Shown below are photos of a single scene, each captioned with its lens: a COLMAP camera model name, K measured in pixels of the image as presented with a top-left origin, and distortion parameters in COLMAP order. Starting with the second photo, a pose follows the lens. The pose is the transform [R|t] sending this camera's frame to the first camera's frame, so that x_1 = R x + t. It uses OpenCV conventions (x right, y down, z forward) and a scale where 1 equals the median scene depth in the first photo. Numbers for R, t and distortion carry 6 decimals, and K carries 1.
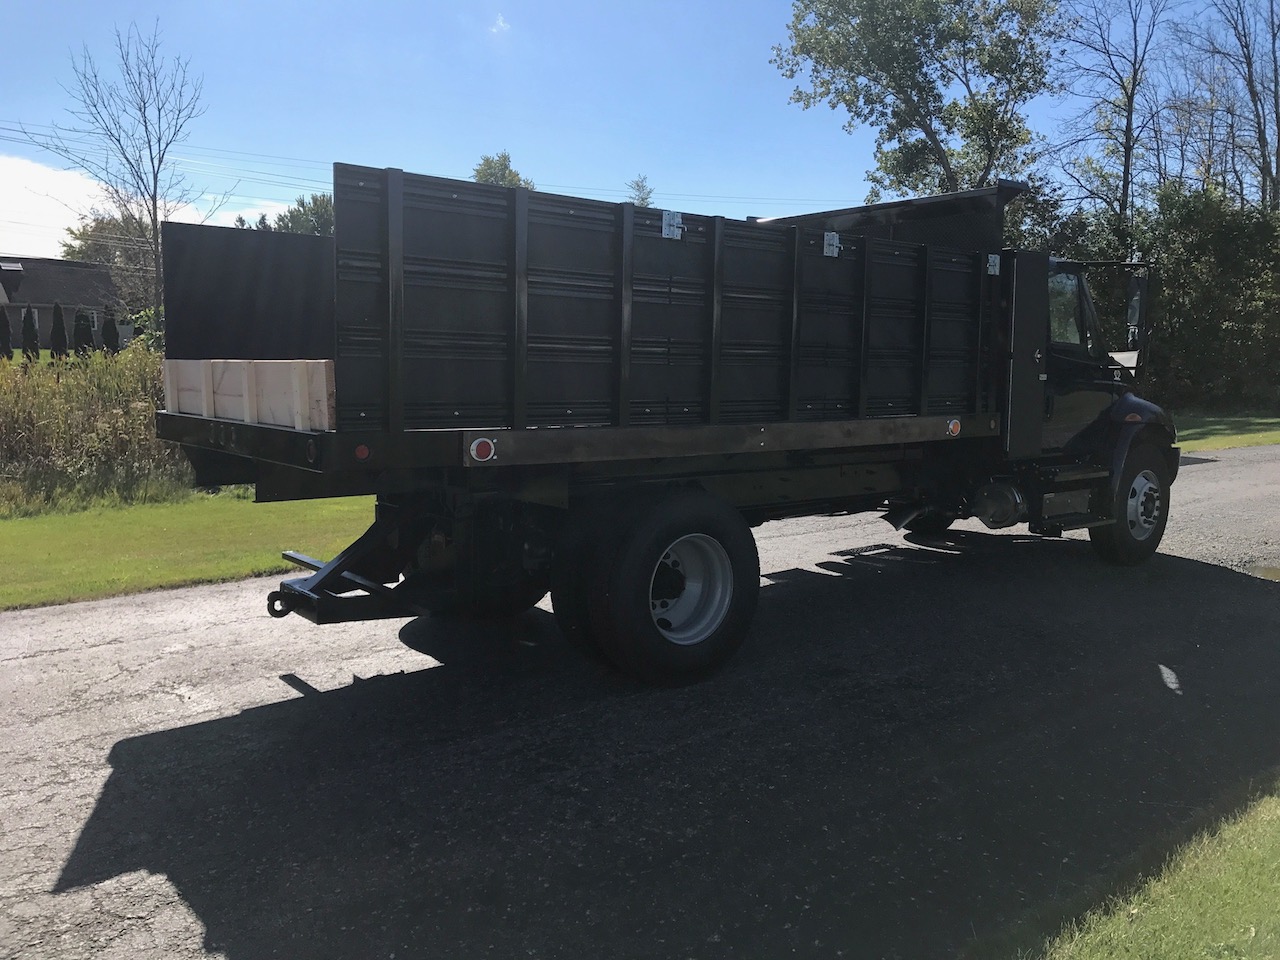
lens RADIAL K [[1058.5, 0, 642.8], [0, 1058.5, 466.7], [0, 0, 1]] dist [0.051977, -0.064914]
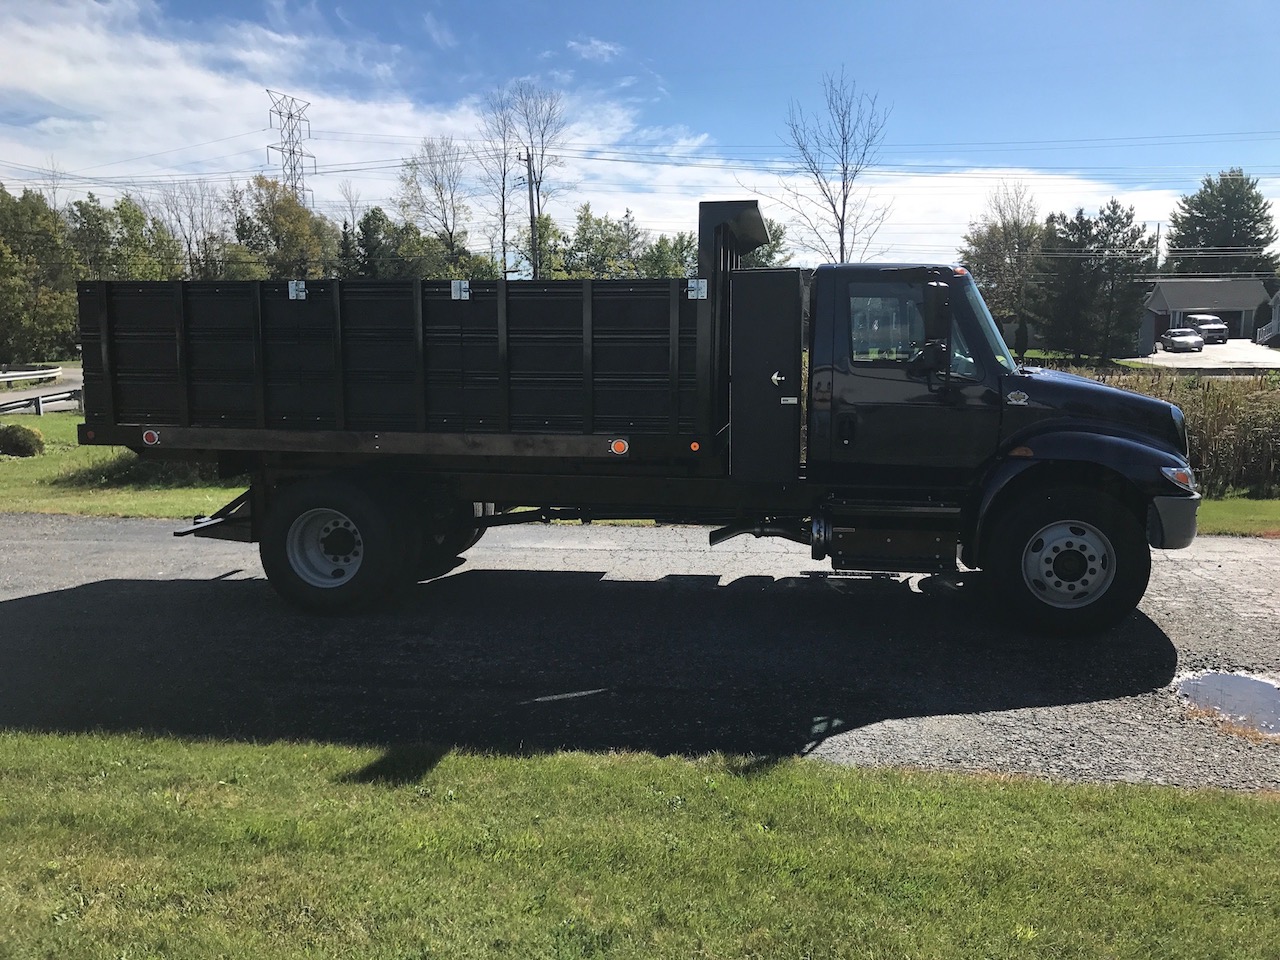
lens RADIAL K [[1058.5, 0, 642.8], [0, 1058.5, 466.7], [0, 0, 1]] dist [0.051977, -0.064914]
pose [[0.660199, 0.073525, -0.747483, 0.825991], [-0.067637, 0.996974, 0.038327, -0.044170], [0.748039, 0.025254, 0.663174, 0.233562]]
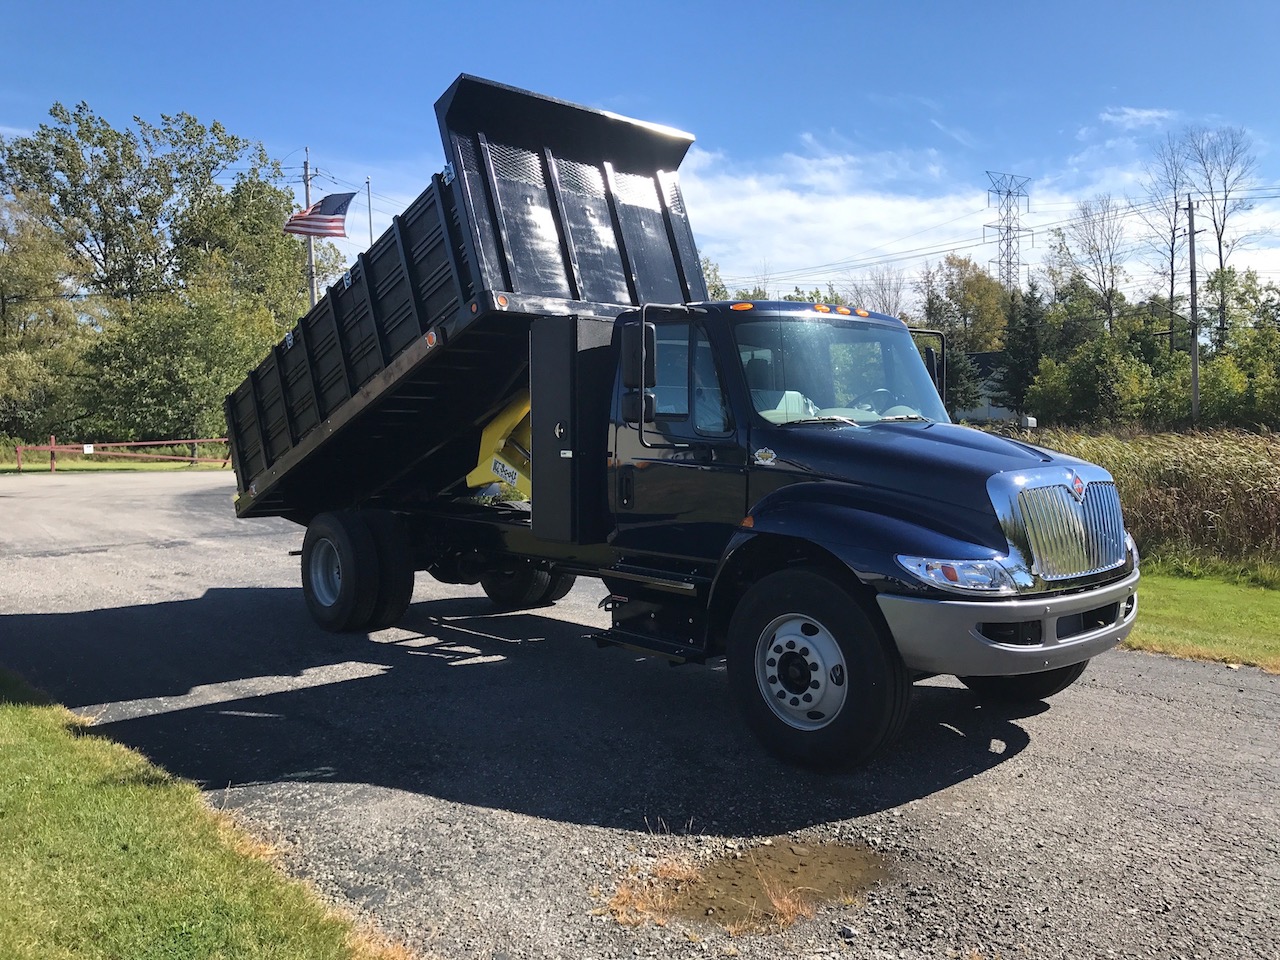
lens RADIAL K [[1063.4, 0, 640.6], [0, 1063.4, 463.2], [0, 0, 1]] dist [0.027315, -0.021526]
pose [[0.045224, 0.029813, -0.998532, 1.046502], [-0.100820, 0.994587, 0.025129, -0.087223], [0.993876, 0.099536, 0.047985, 0.845205]]
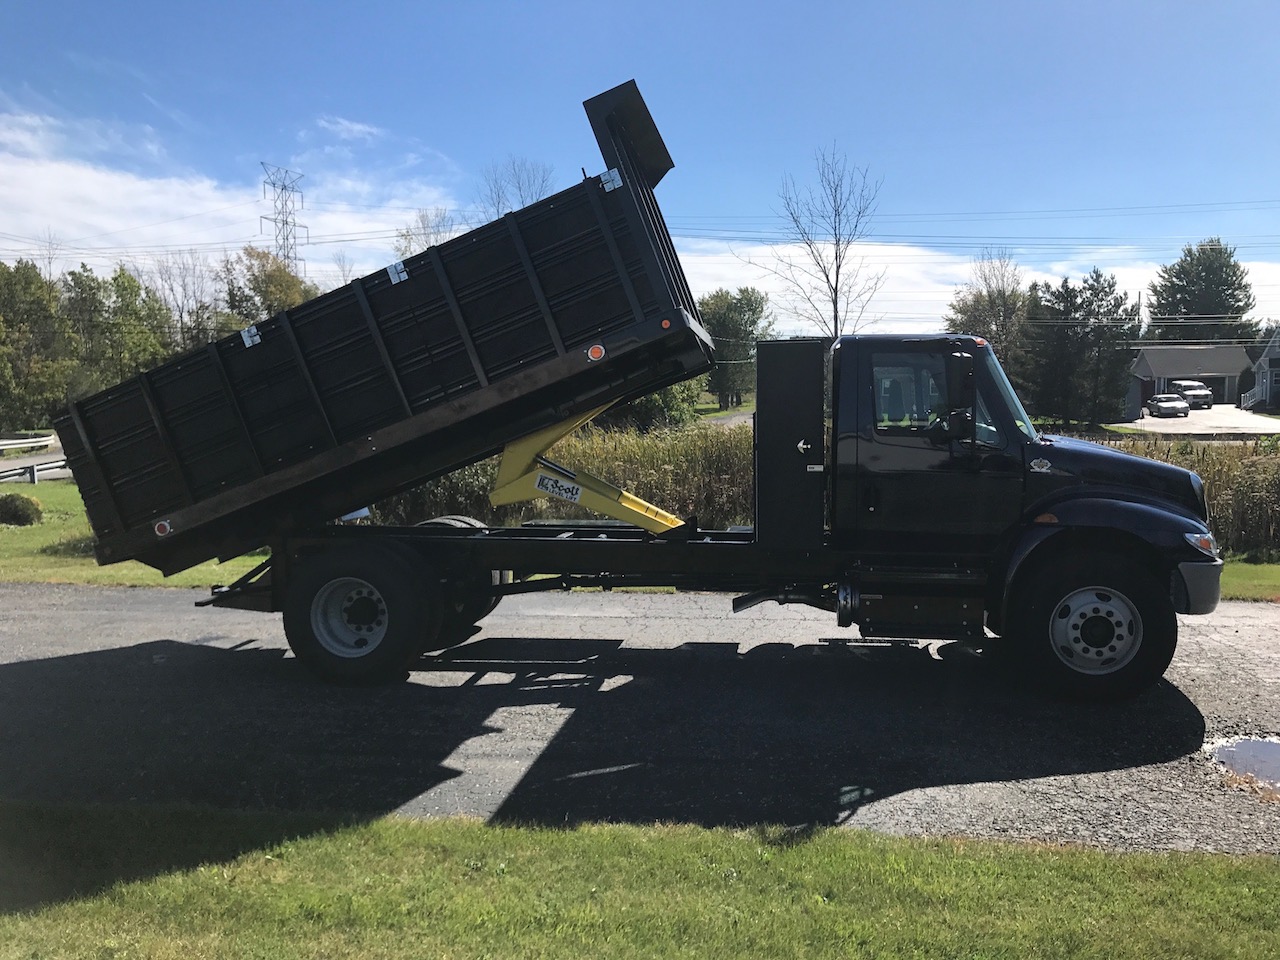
lens RADIAL K [[1058.5, 0, 642.8], [0, 1058.5, 466.7], [0, 0, 1]] dist [0.051977, -0.064914]
pose [[0.668172, 0.025197, -0.743580, 0.812355], [-0.064264, 0.997646, -0.023940, -0.044215], [0.741227, 0.063782, 0.668218, 0.206582]]
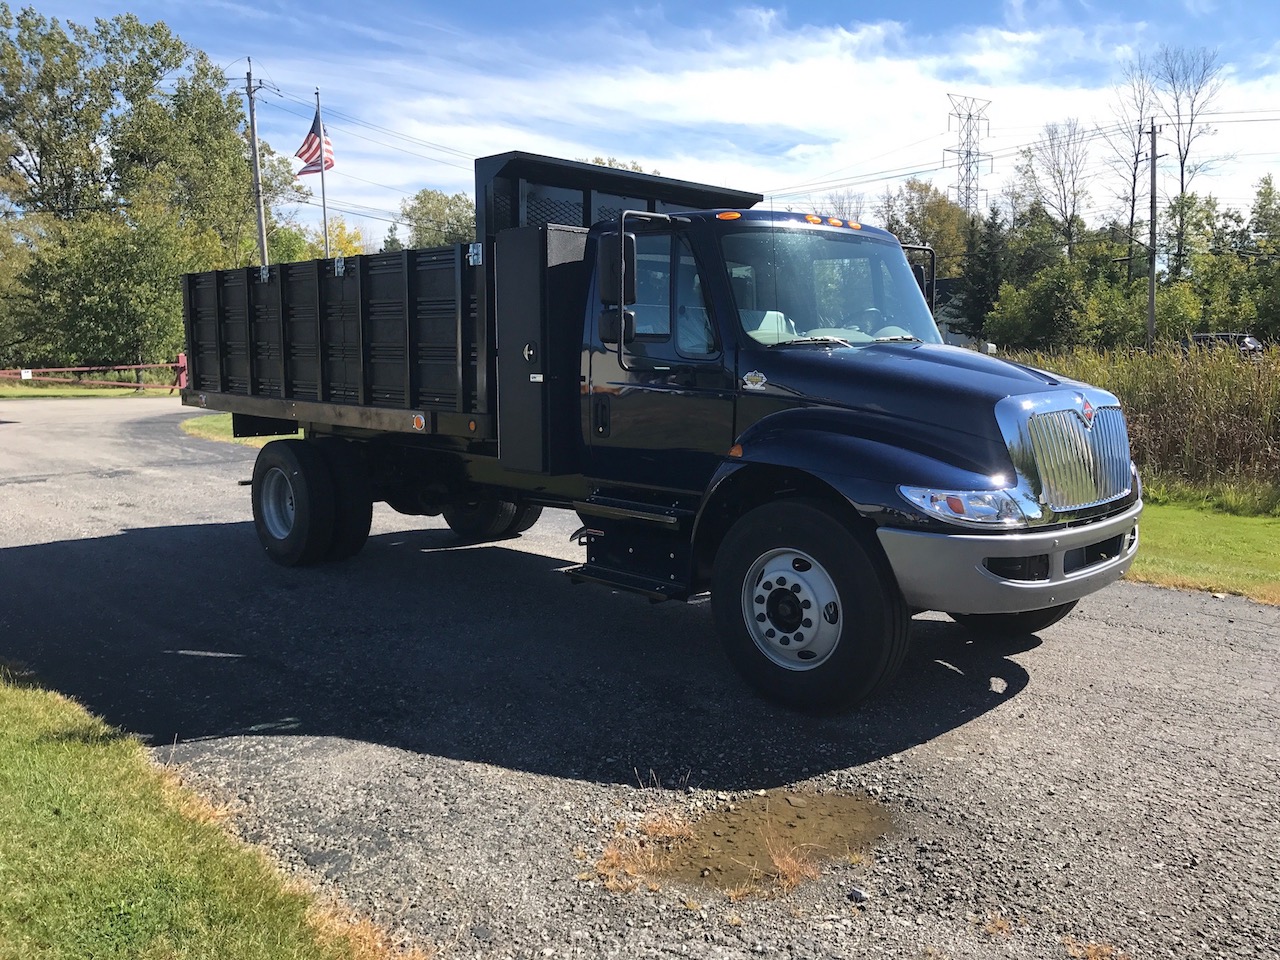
lens RADIAL K [[1063.4, 0, 640.6], [0, 1063.4, 463.2], [0, 0, 1]] dist [0.027315, -0.021526]
pose [[0.085136, 0.097892, -0.991549, 0.999775], [-0.101872, 0.990802, 0.089071, -0.083171], [0.991148, 0.093428, 0.094325, 0.835989]]
